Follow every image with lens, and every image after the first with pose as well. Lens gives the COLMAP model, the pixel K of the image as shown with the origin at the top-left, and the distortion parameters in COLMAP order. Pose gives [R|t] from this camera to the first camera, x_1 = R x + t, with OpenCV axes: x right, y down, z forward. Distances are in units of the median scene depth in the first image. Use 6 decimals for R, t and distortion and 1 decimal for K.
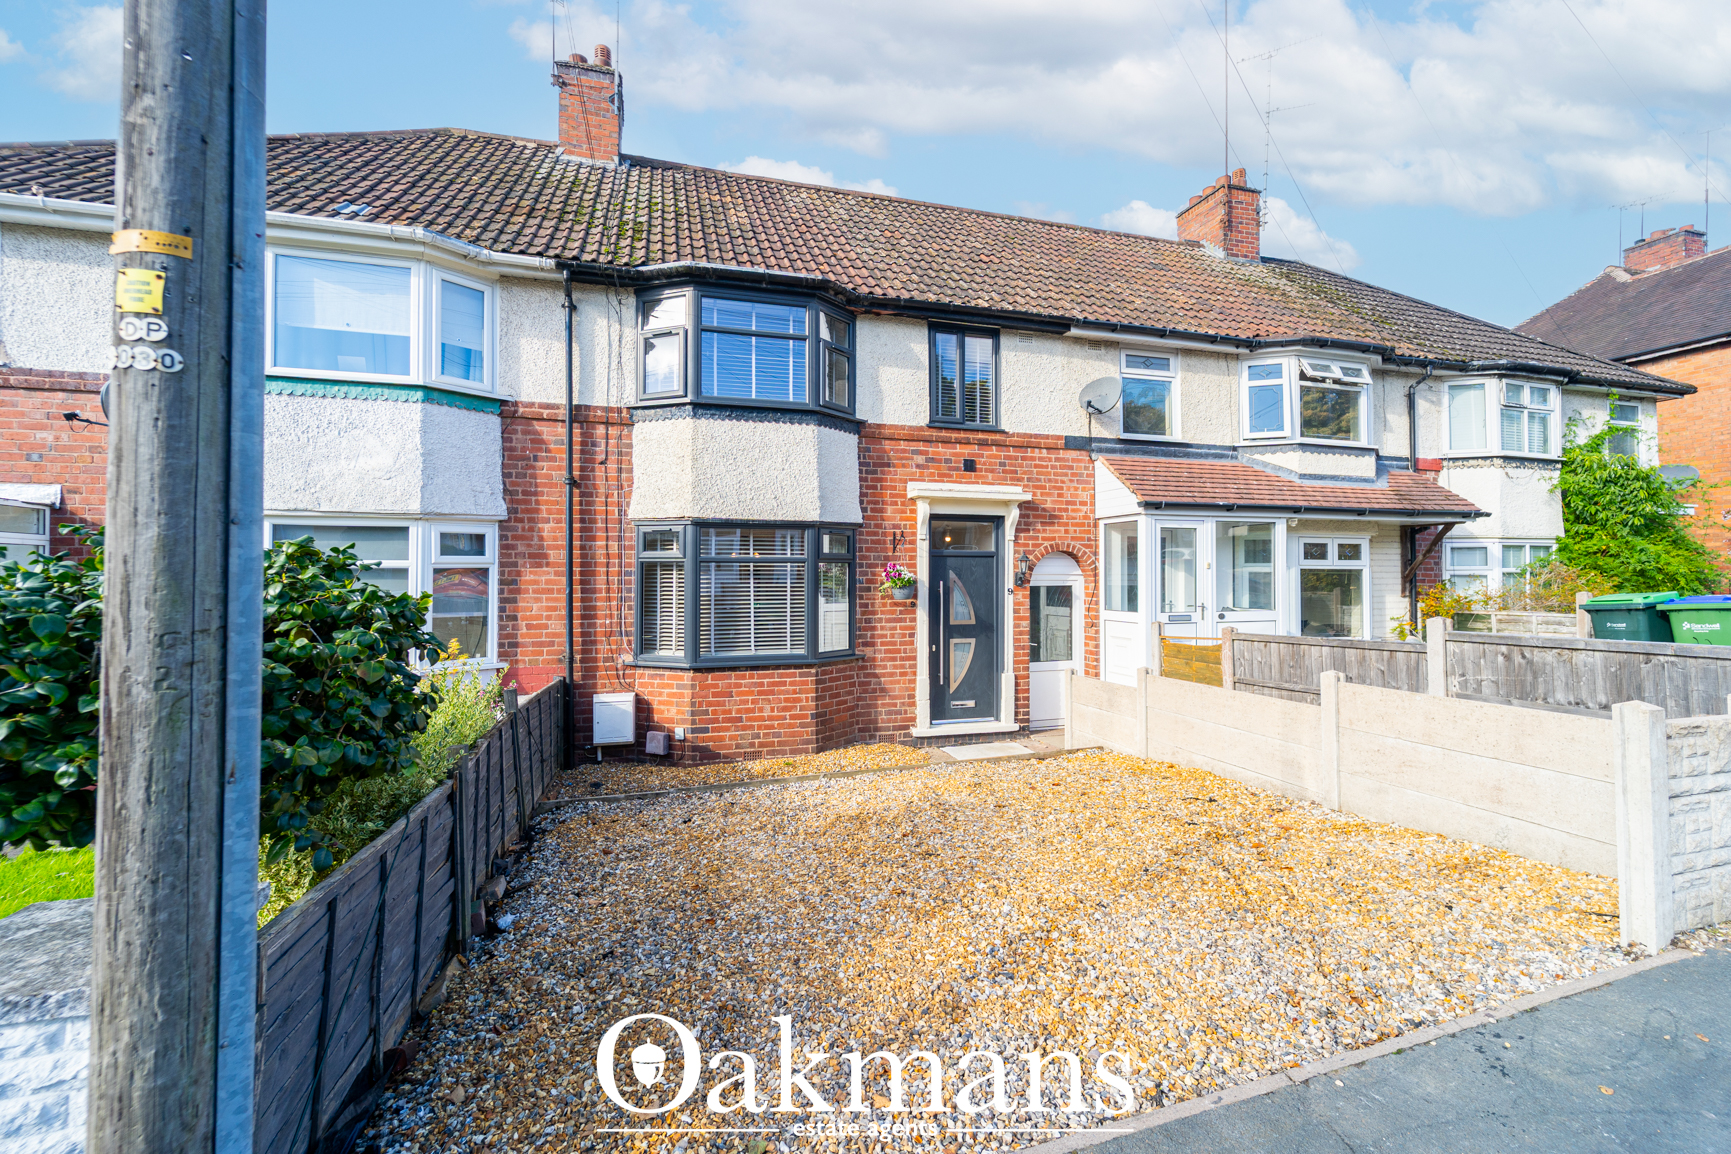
lens RADIAL K [[696.5, 0, 858.6], [0, 696.5, 623.0], [0, 0, 1]] dist [-0.000291, -0.000747]
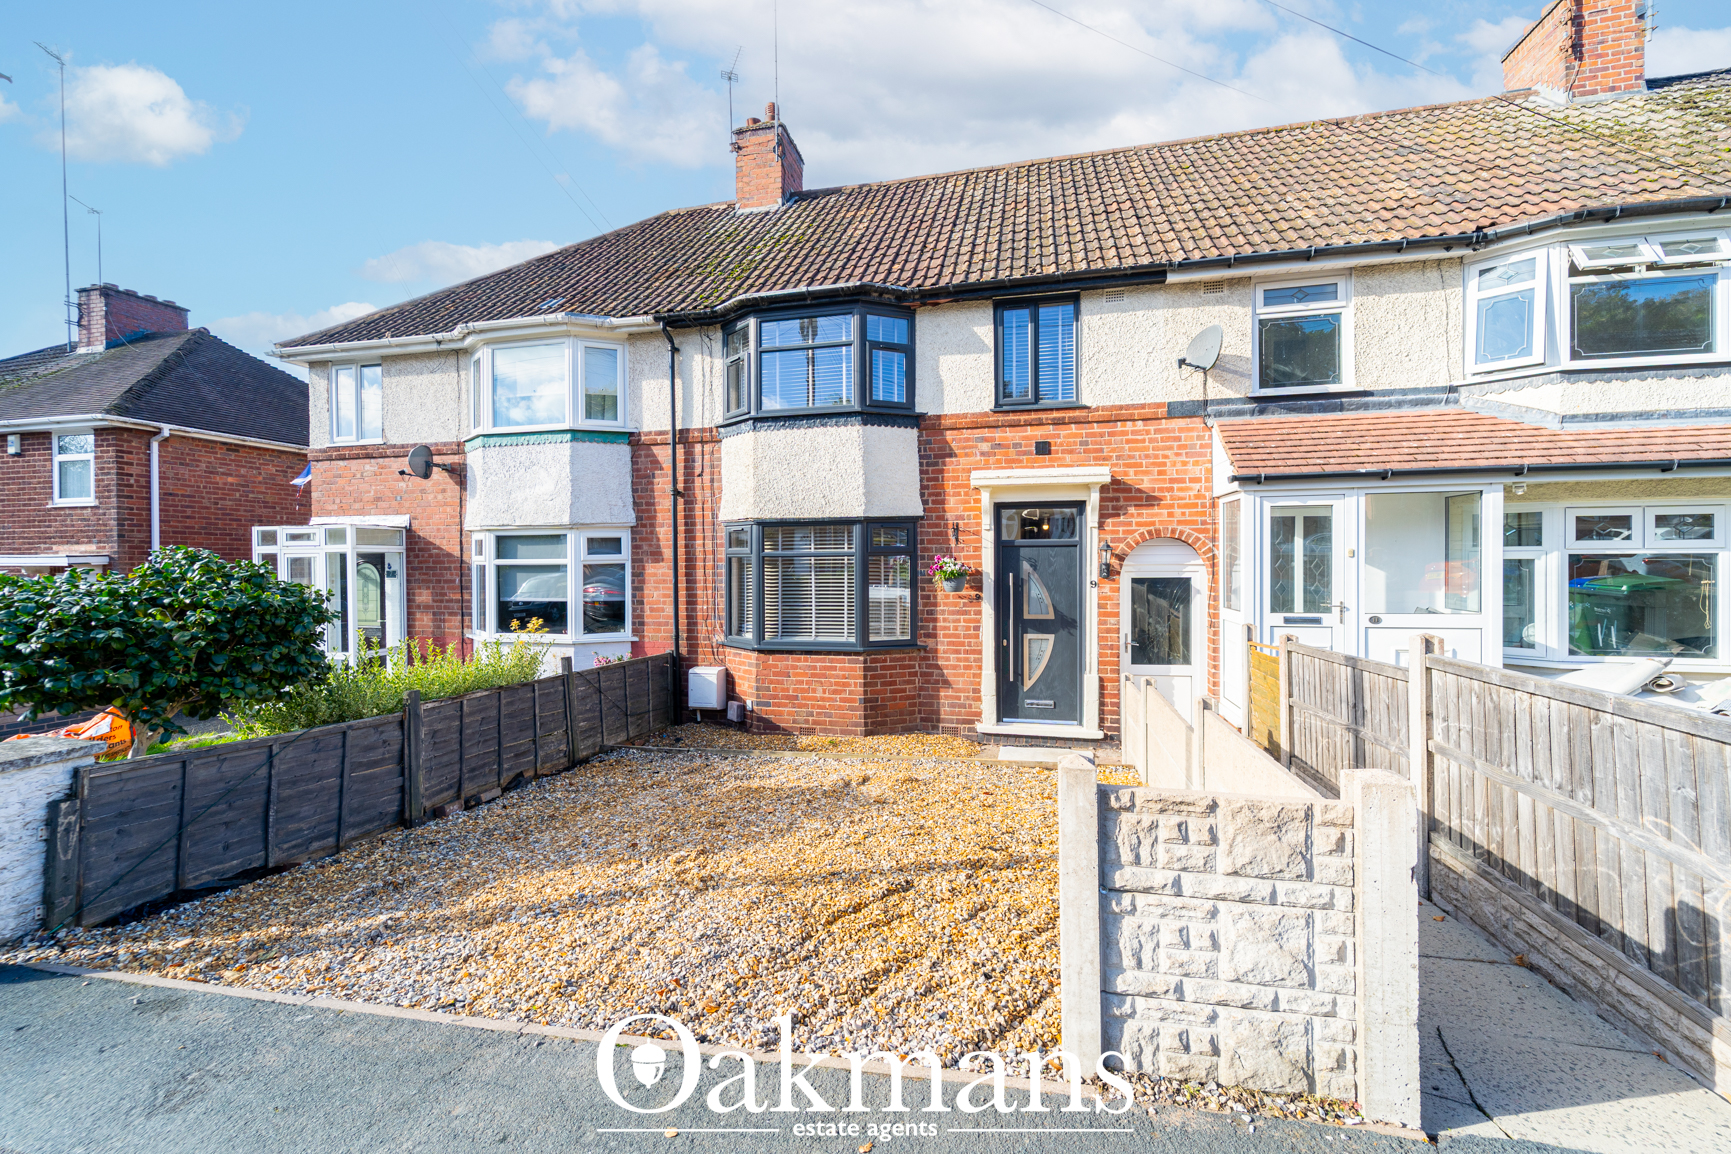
lens RADIAL K [[696.5, 0, 858.6], [0, 696.5, 623.0], [0, 0, 1]] dist [-0.000291, -0.000747]
pose [[0.872374, 0.036456, -0.487478, 0.428082], [-0.024424, 0.999220, 0.031017, -0.017043], [0.488229, -0.015152, 0.872584, 0.071629]]
